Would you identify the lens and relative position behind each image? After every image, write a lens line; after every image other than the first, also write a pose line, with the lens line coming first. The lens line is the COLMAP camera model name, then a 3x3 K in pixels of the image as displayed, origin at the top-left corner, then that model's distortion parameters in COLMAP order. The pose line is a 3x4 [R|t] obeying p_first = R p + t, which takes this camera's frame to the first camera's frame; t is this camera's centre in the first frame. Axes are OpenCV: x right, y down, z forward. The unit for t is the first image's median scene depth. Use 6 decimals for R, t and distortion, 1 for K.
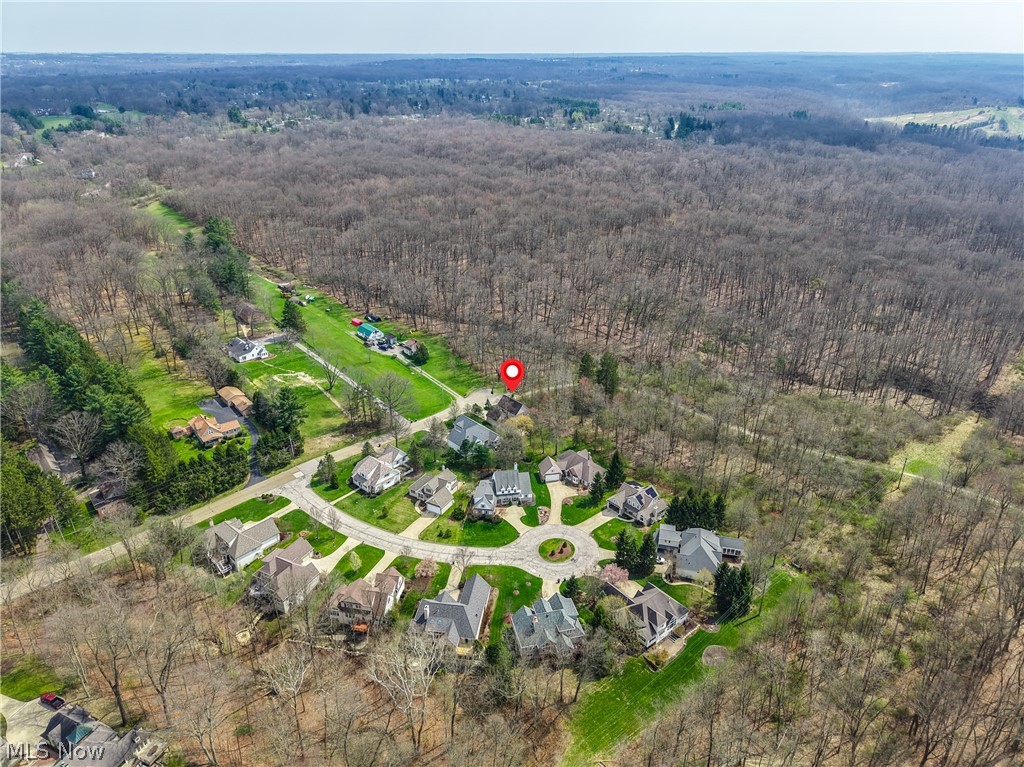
lens RADIAL K [[700.8, 0, 512.0], [0, 700.8, 383.5], [0, 0, 1]] dist [0.007655, 0.000806]
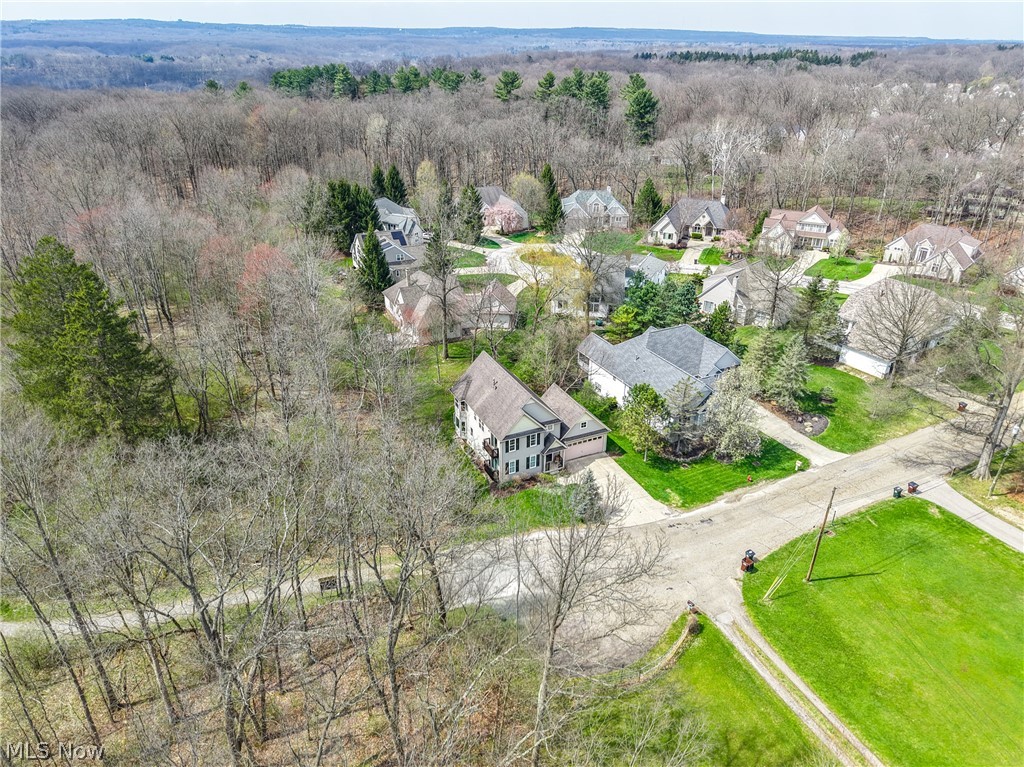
lens RADIAL K [[700.8, 0, 512.0], [0, 700.8, 383.5], [0, 0, 1]] dist [0.007655, 0.000806]
pose [[-0.970387, -0.099583, 0.220072, -0.066379], [0.111652, 0.622987, 0.774223, -0.197828], [-0.214202, 0.775867, -0.593420, 1.297879]]
